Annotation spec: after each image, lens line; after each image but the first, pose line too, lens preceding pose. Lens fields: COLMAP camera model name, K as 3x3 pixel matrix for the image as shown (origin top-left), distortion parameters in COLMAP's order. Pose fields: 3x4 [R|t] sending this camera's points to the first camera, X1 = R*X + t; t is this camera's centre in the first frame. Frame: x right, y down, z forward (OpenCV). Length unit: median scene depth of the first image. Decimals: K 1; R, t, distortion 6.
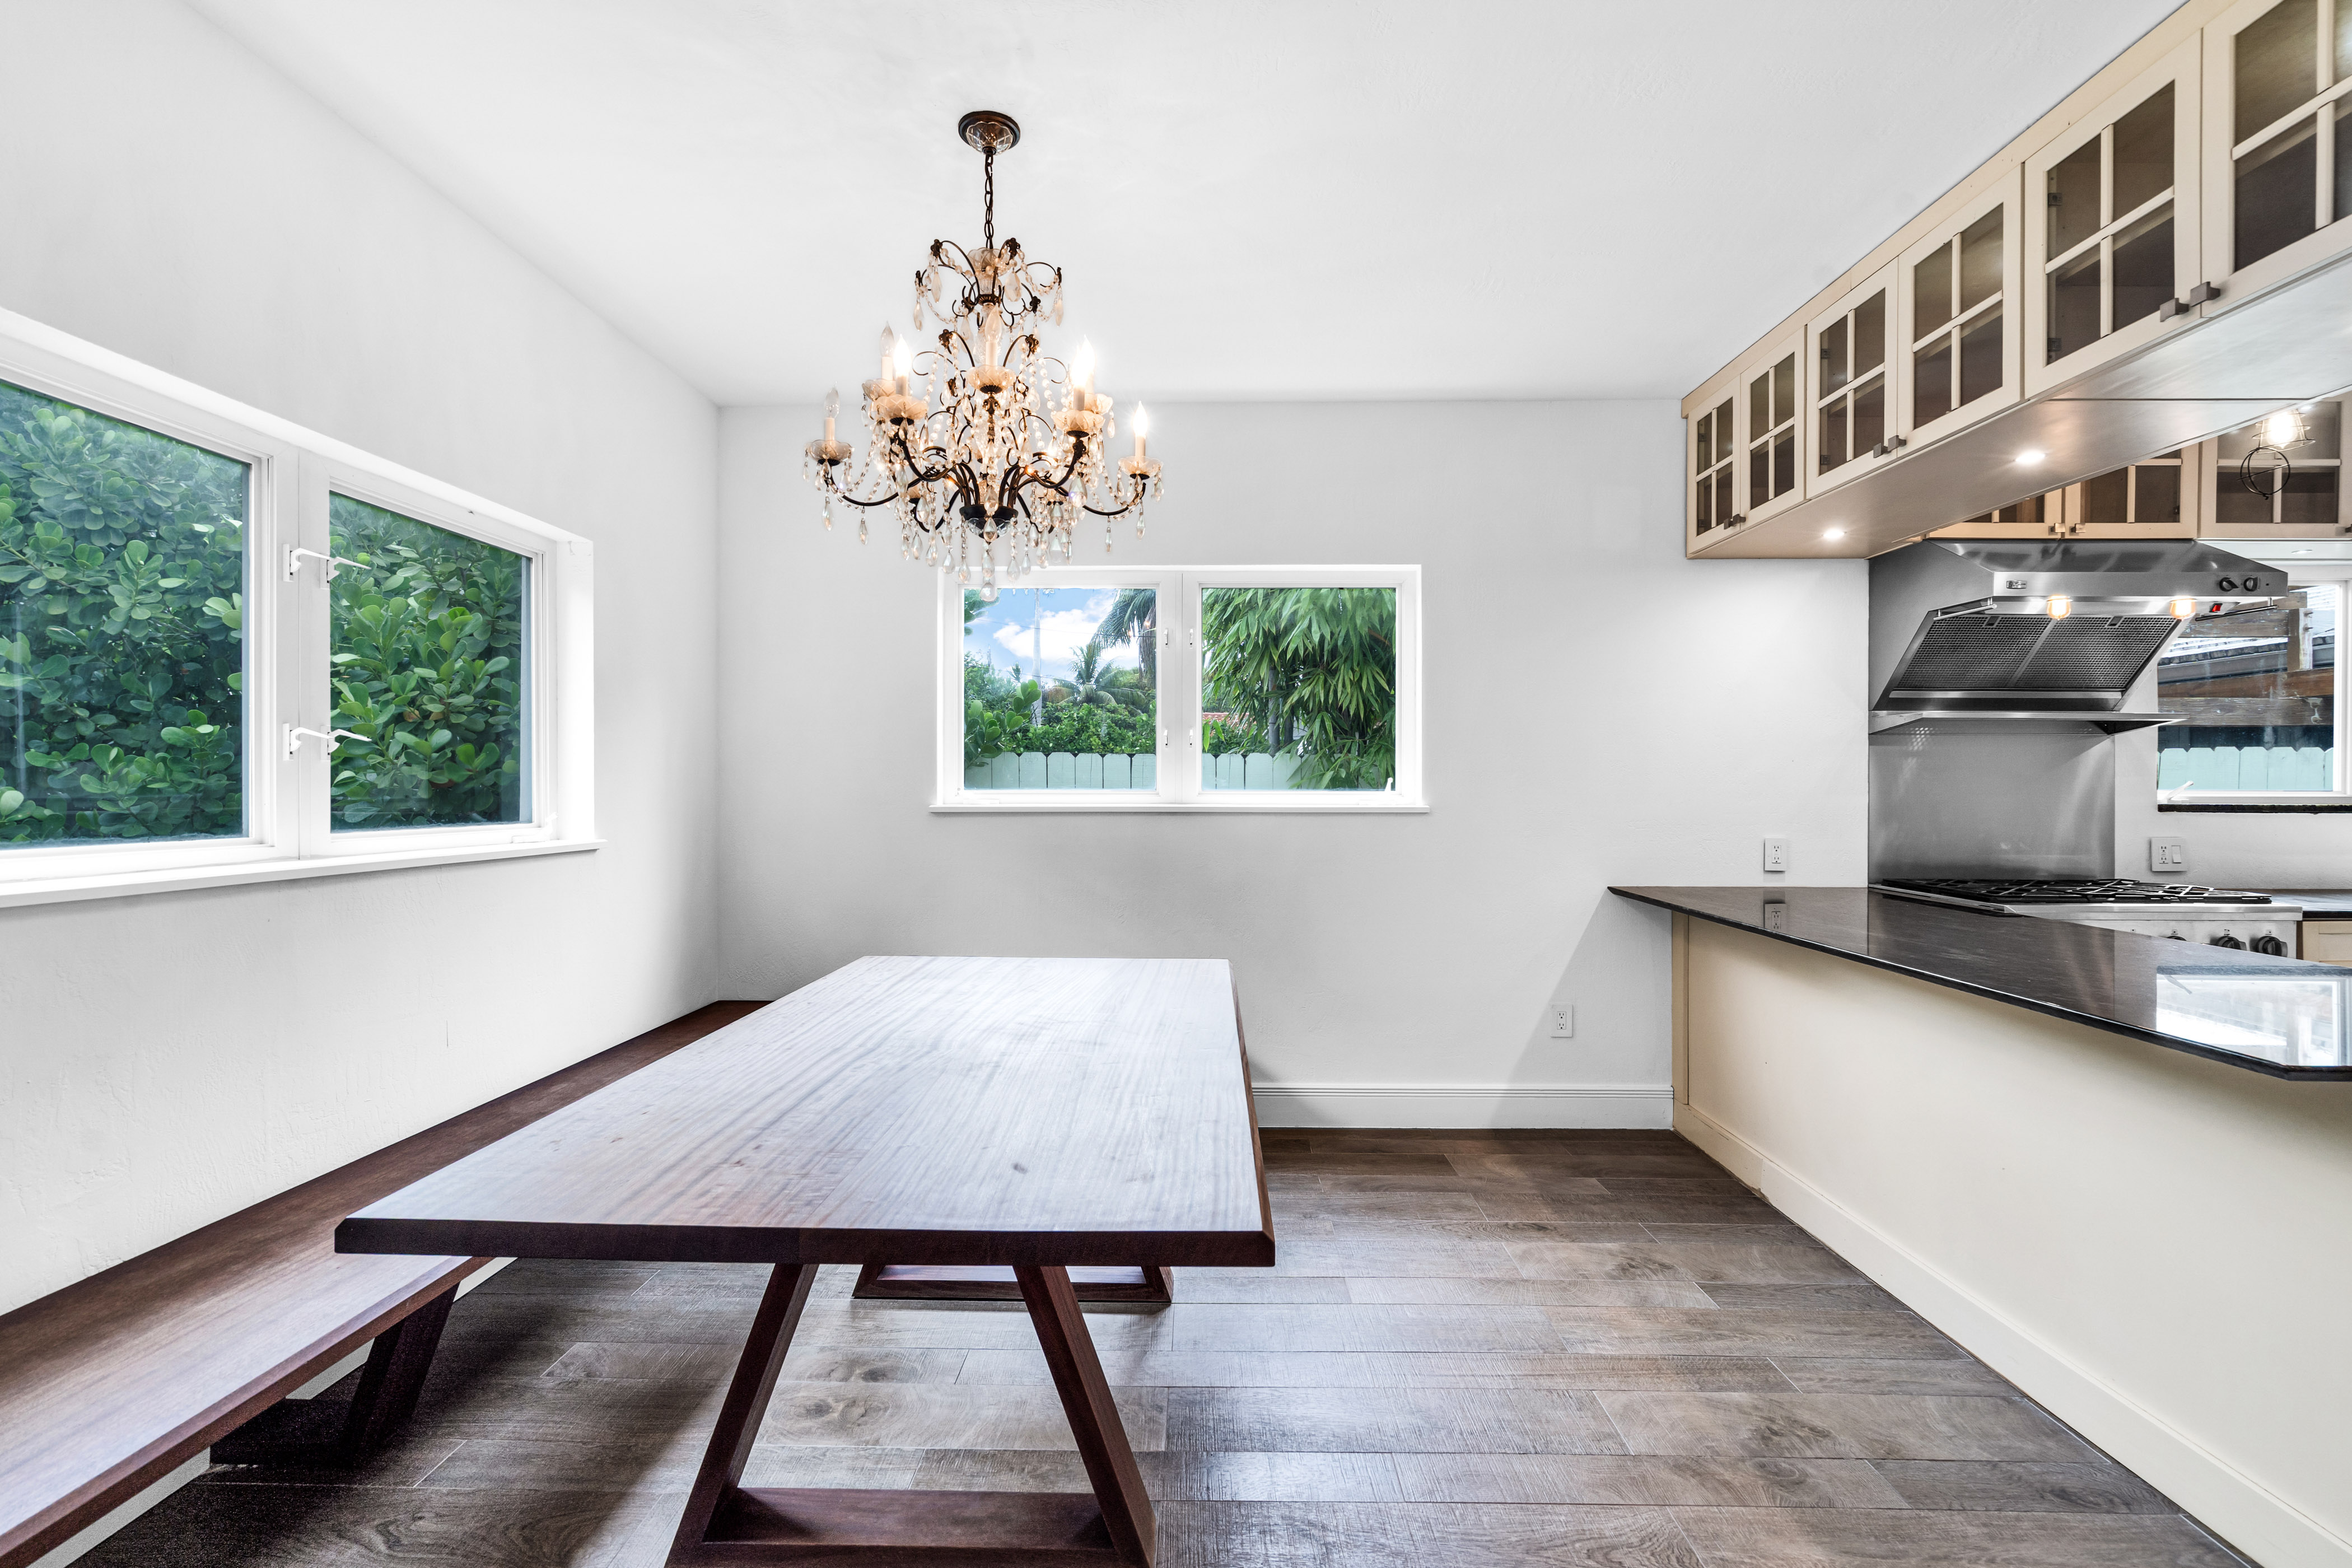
lens RADIAL K [[1093.0, 0, 1170.4], [0, 1093.0, 786.3], [0, 0, 1]] dist [0.000745, 0.000484]
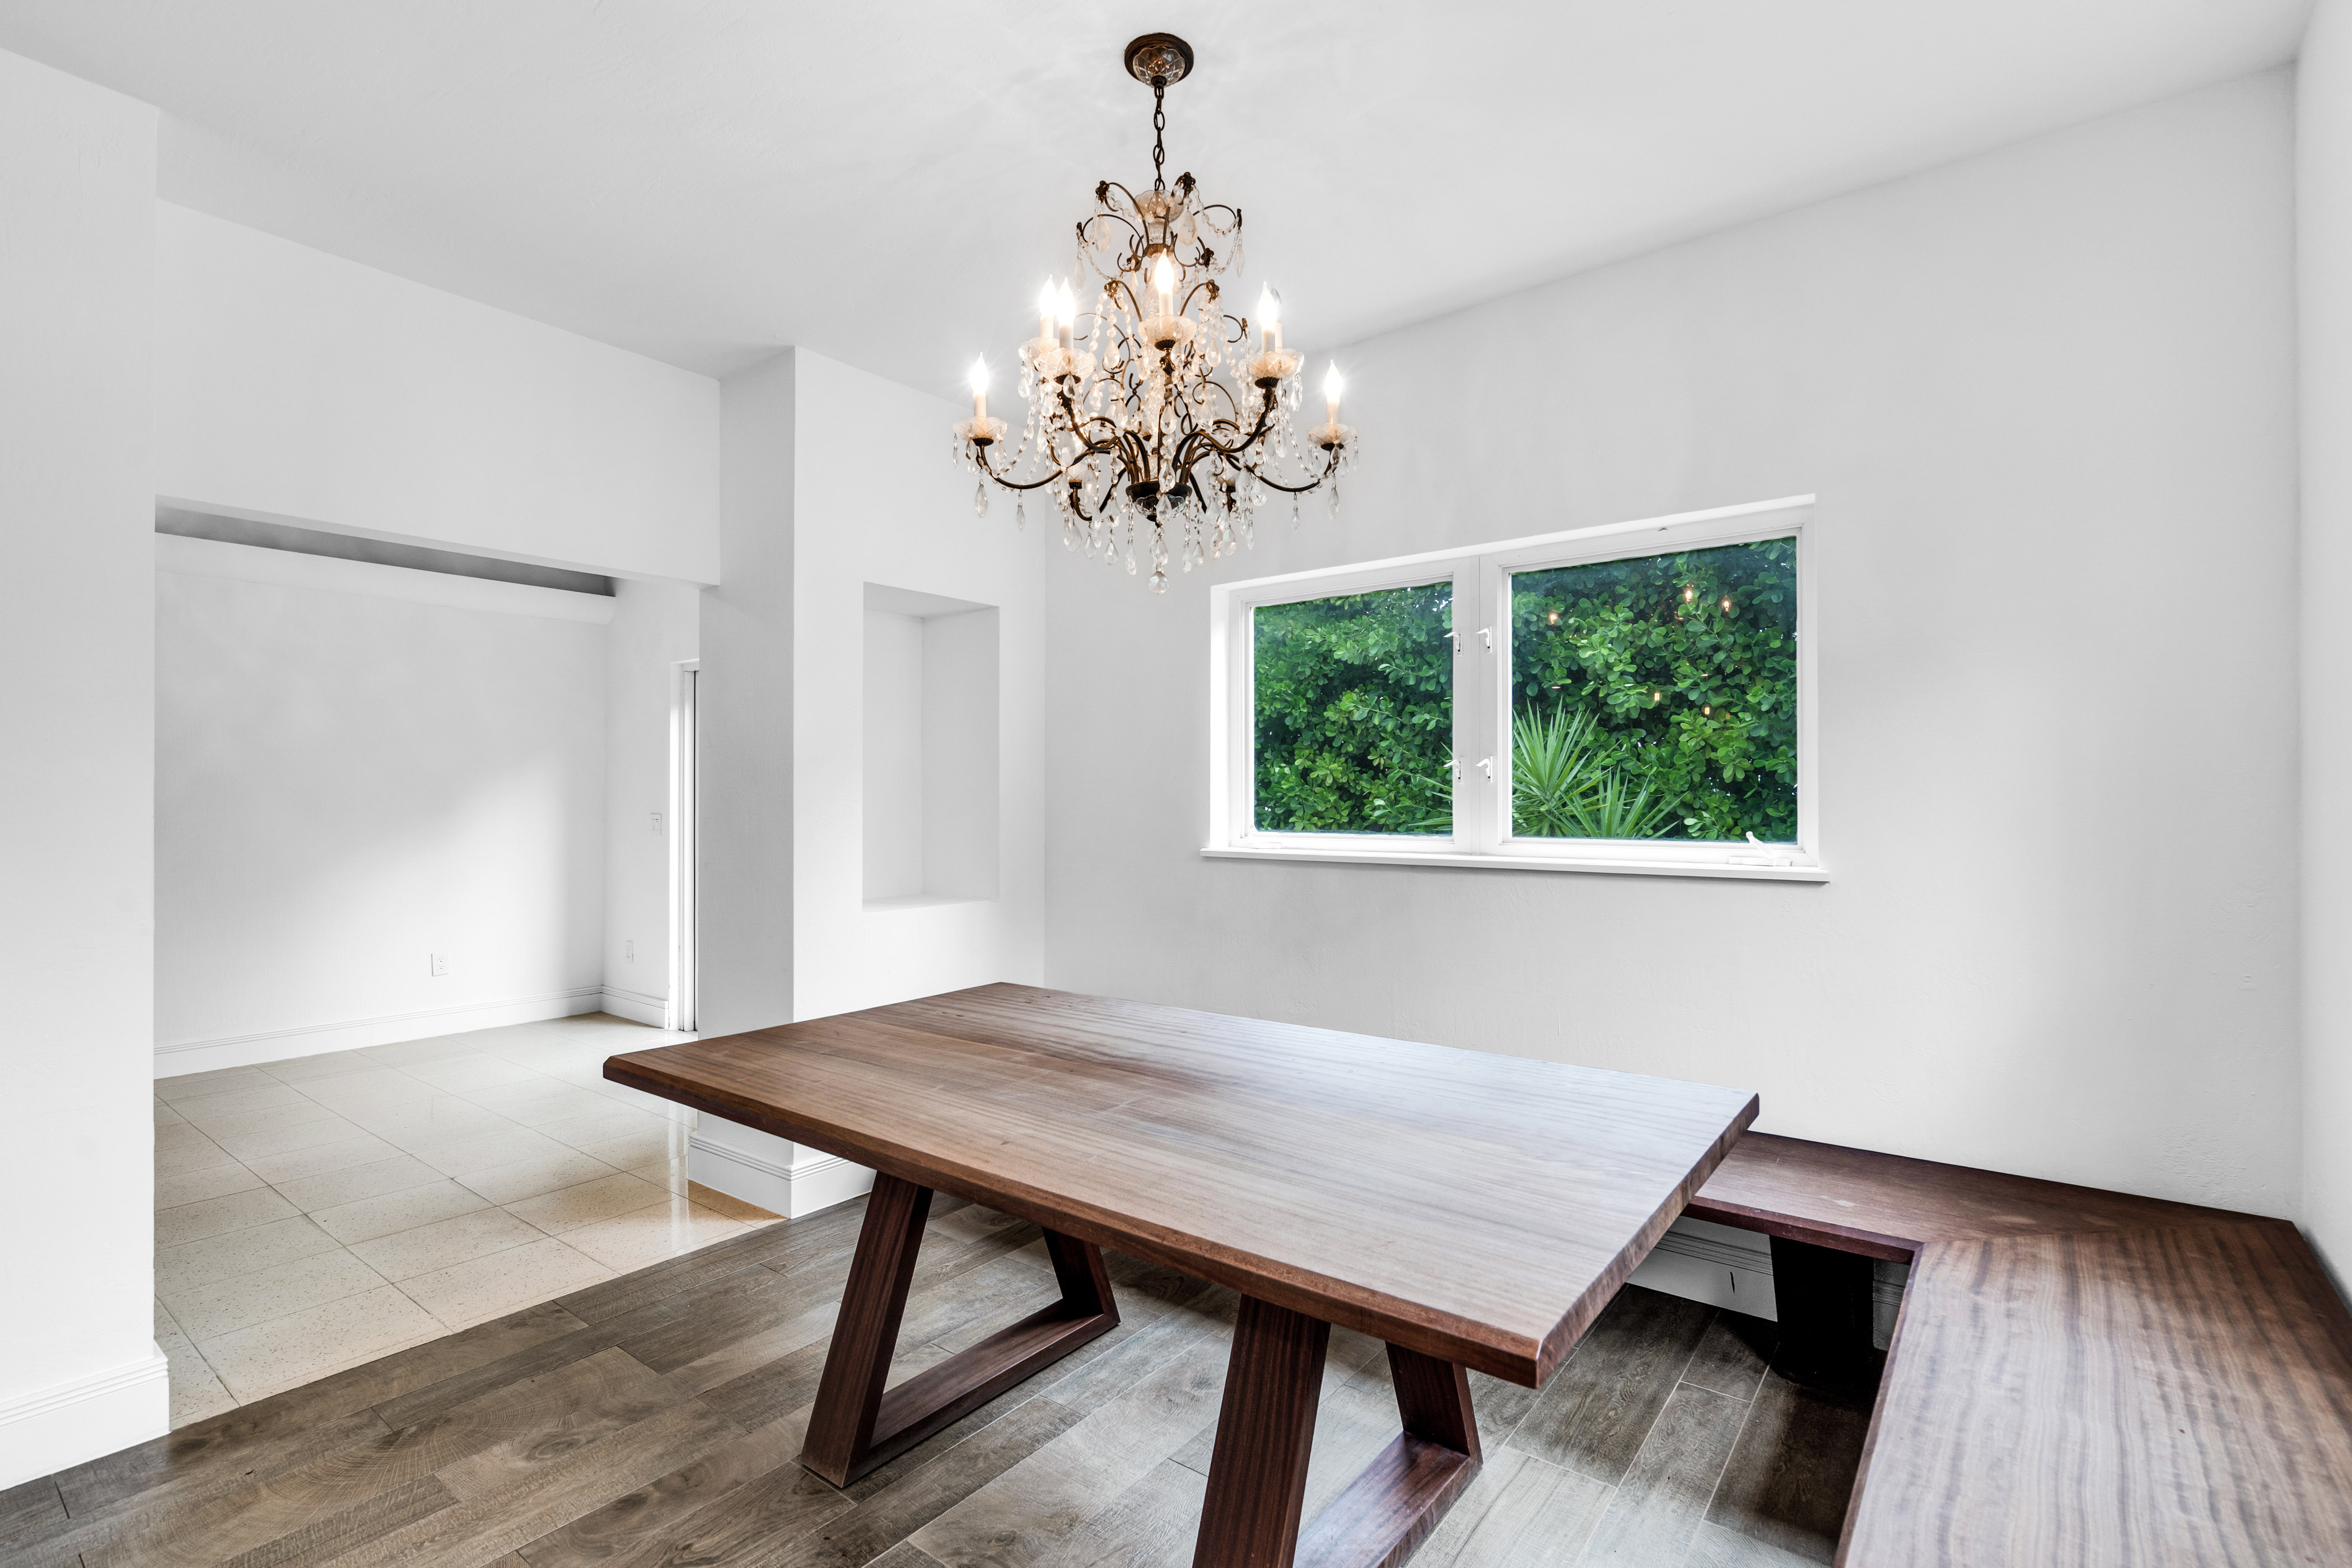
lens RADIAL K [[1093.0, 0, 1170.4], [0, 1093.0, 786.3], [0, 0, 1]] dist [0.000745, 0.000484]
pose [[-0.608513, -0.006052, -0.793521, 0.336519], [0.002007, 0.999956, -0.009166, -0.004683], [0.793542, -0.007170, -0.608474, 0.991242]]
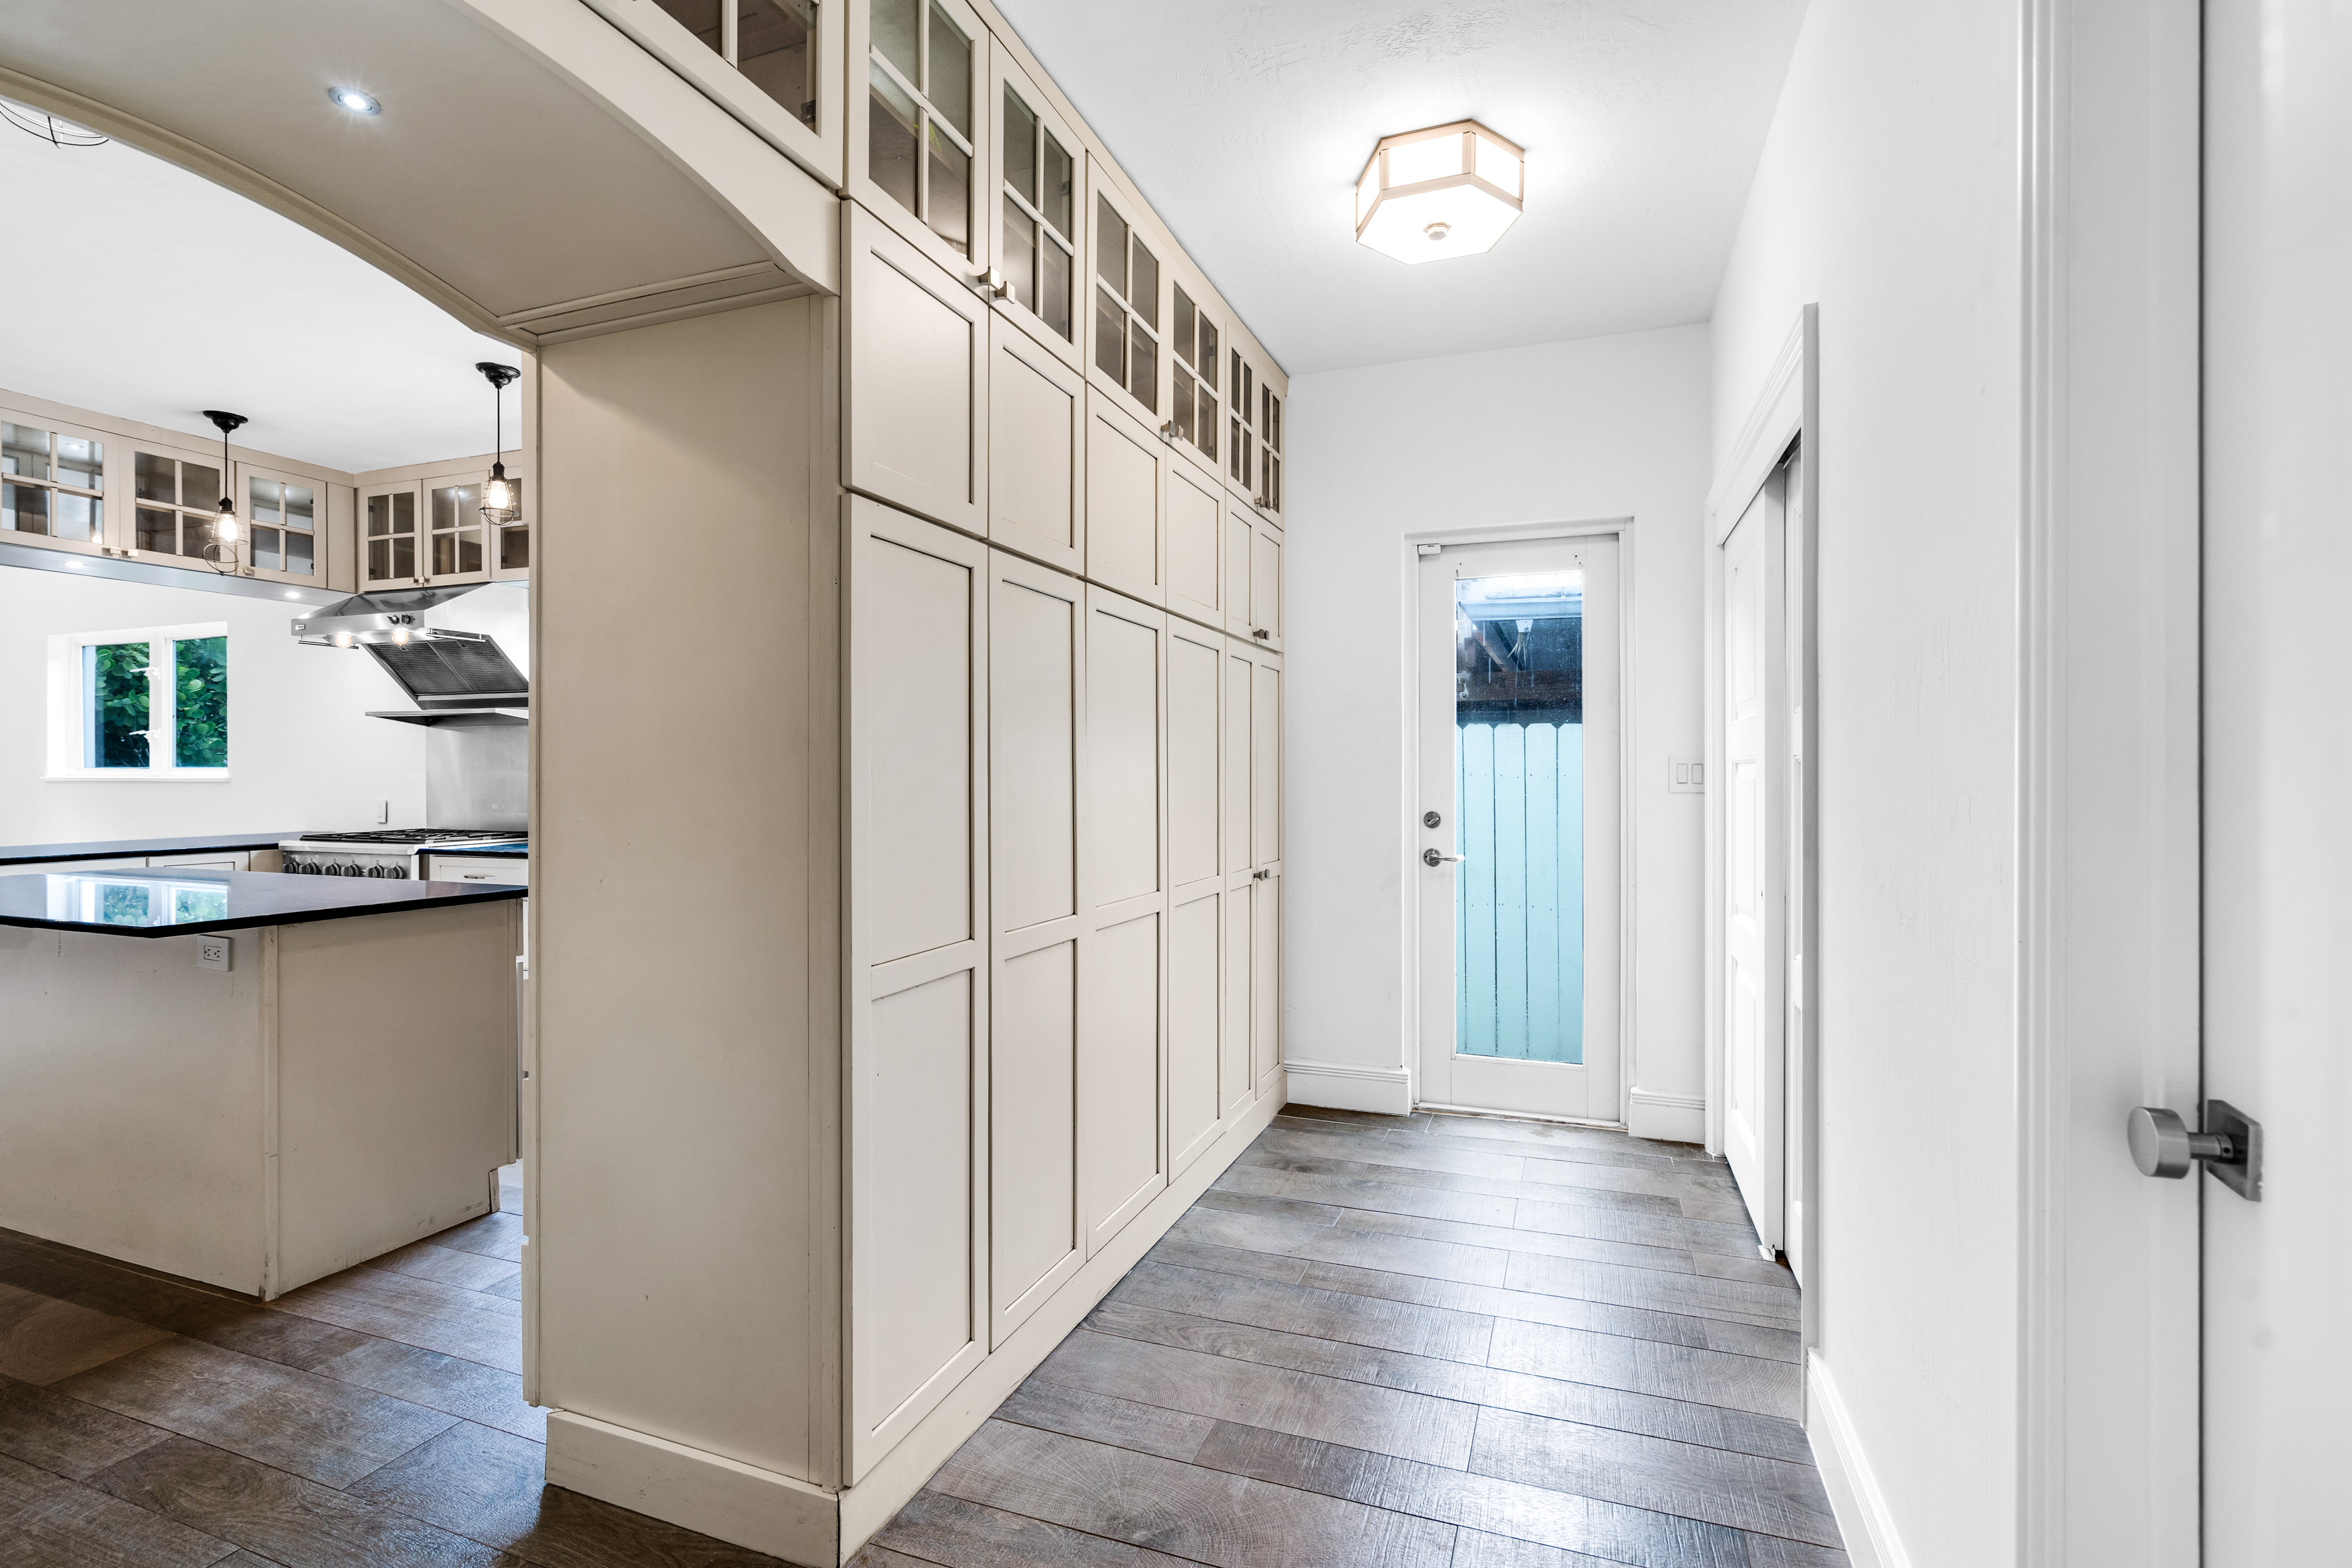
lens RADIAL K [[1073.9, 0, 1175.7], [0, 1073.9, 778.3], [0, 0, 1]] dist [0.002572, -0.000171]
pose [[0.938535, 0.001340, -0.345181, 2.279518], [-0.000261, 0.999995, 0.003172, 0.016649], [0.345183, -0.002887, 0.938531, 0.026111]]
